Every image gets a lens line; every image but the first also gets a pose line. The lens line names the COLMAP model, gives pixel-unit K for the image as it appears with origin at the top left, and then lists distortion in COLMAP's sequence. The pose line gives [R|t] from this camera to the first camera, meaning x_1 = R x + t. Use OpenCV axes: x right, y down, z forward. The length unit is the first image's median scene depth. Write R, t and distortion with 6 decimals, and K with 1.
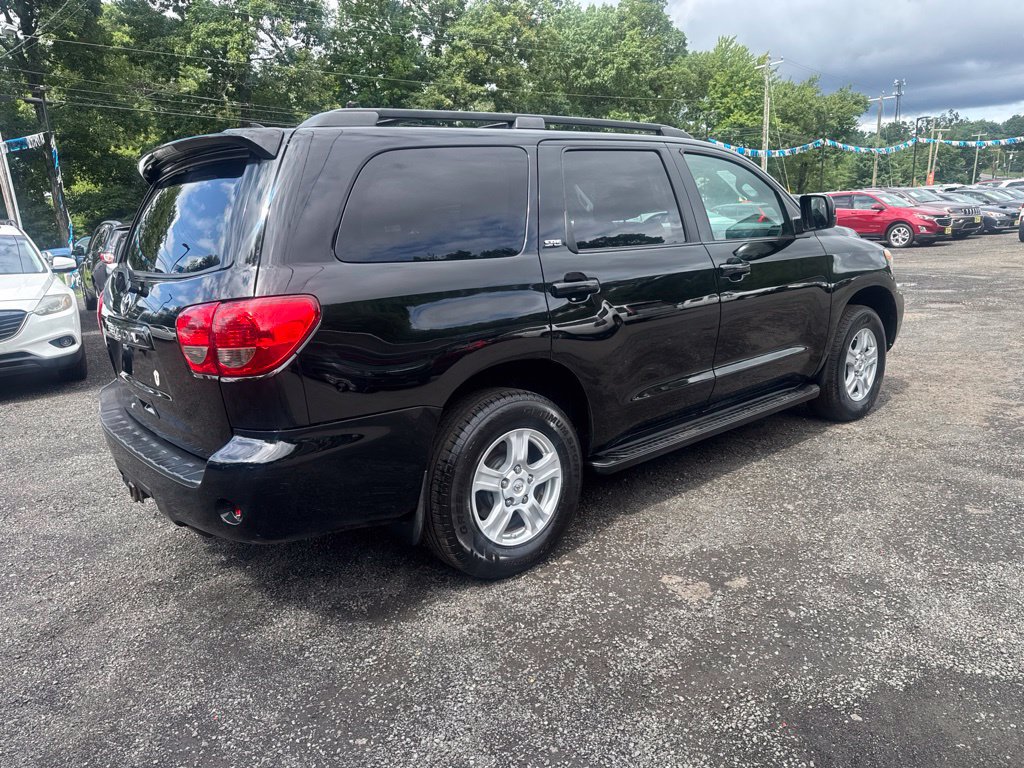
lens RADIAL K [[727.7, 0, 510.1], [0, 727.7, 383.4], [0, 0, 1]] dist [0.026145, -0.030507]
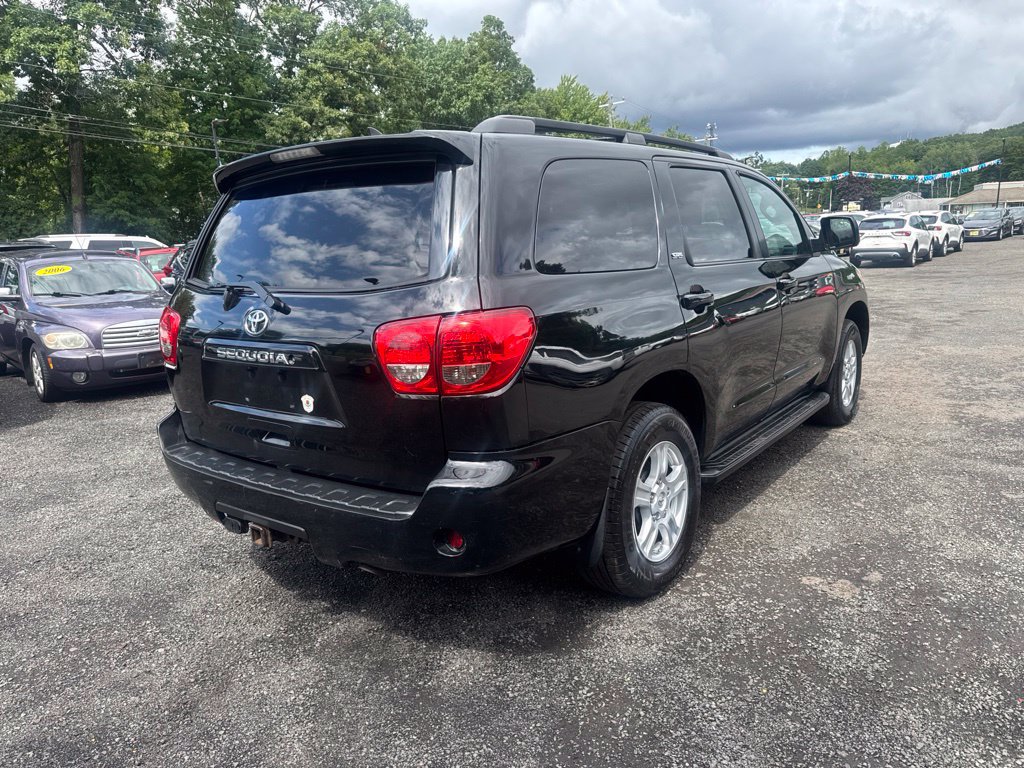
lens RADIAL K [[727.7, 0, 520.2], [0, 727.7, 382.5], [0, 0, 1]] dist [0.026145, -0.030507]
pose [[0.975983, -0.033298, 0.215285, -0.264870], [0.041314, 0.998606, -0.032837, 0.004401], [-0.213892, 0.040943, 0.975999, 0.046159]]
